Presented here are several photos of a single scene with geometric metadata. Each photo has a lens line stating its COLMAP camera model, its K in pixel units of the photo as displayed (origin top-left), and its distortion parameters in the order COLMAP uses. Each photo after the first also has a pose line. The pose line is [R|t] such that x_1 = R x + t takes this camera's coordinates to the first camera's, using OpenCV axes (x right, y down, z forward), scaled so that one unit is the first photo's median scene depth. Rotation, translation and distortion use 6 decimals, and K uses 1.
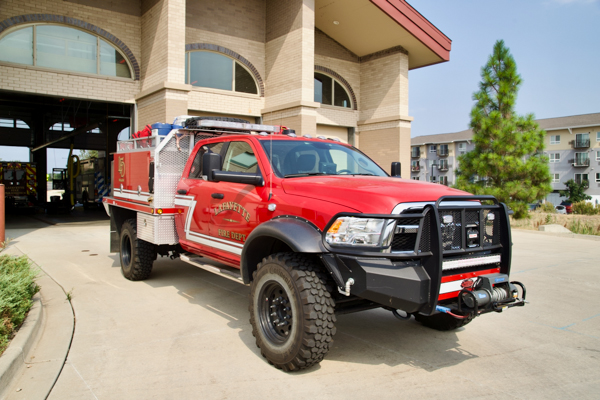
lens RADIAL K [[493.0, 0, 300.0], [0, 493.0, 200.0], [0, 0, 1]] dist [-0.070103, 0.096582]
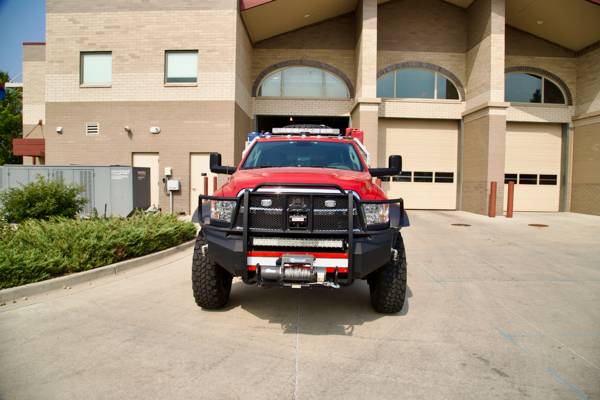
lens RADIAL K [[405.9, 0, 300.0], [0, 405.9, 200.0], [0, 0, 1]] dist [-0.133377, 0.074256]
pose [[0.792172, 0.036188, -0.609224, 0.196167], [-0.025006, 0.999327, 0.026846, 0.000658], [0.609786, -0.006033, 0.792543, 0.058276]]
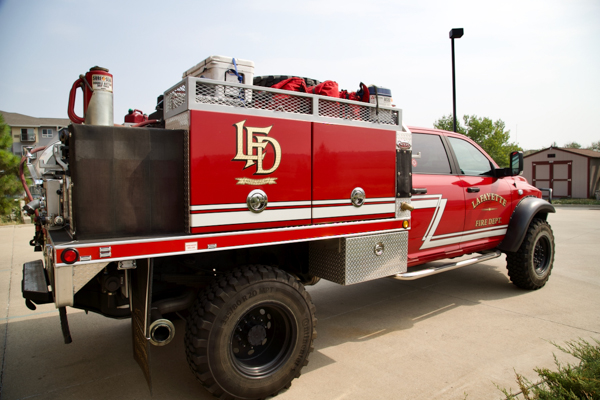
lens RADIAL K [[405.9, 0, 300.0], [0, 405.9, 200.0], [0, 0, 1]] dist [-0.133377, 0.074256]
pose [[-0.012048, -0.077718, 0.996903, -0.296903], [0.049472, 0.995708, 0.078223, -0.020952], [-0.998703, 0.050261, -0.008151, 0.407029]]
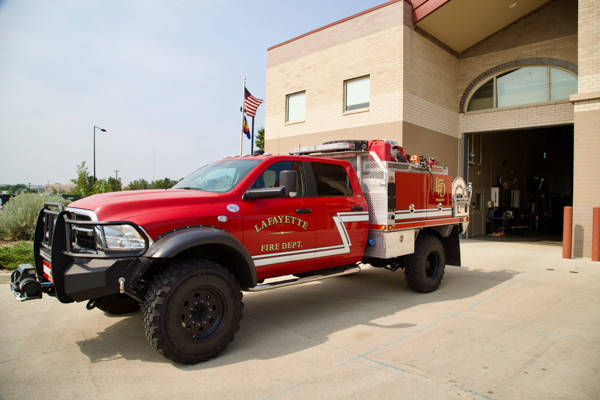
lens RADIAL K [[405.9, 0, 300.0], [0, 405.9, 200.0], [0, 0, 1]] dist [-0.133377, 0.074256]
pose [[0.121090, -0.005037, -0.992629, 0.301514], [-0.047959, 0.998790, -0.010919, -0.008221], [0.991482, 0.048928, 0.120702, 0.323005]]
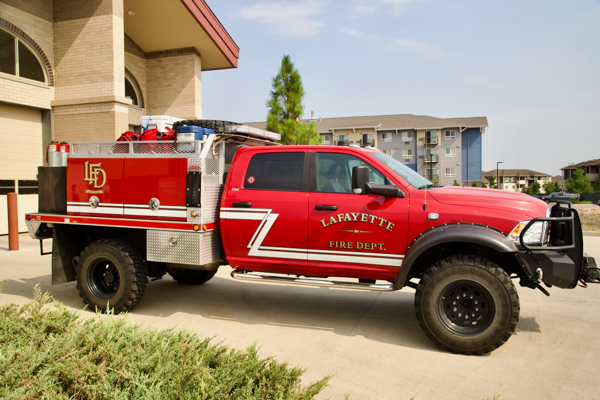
lens RADIAL K [[493.0, 0, 300.0], [0, 493.0, 200.0], [0, 0, 1]] dist [-0.070103, 0.096582]
pose [[0.816279, -0.034820, 0.576608, -0.231291], [0.031808, 0.999377, 0.015321, -0.012028], [-0.576782, 0.005834, 0.816877, 0.064388]]
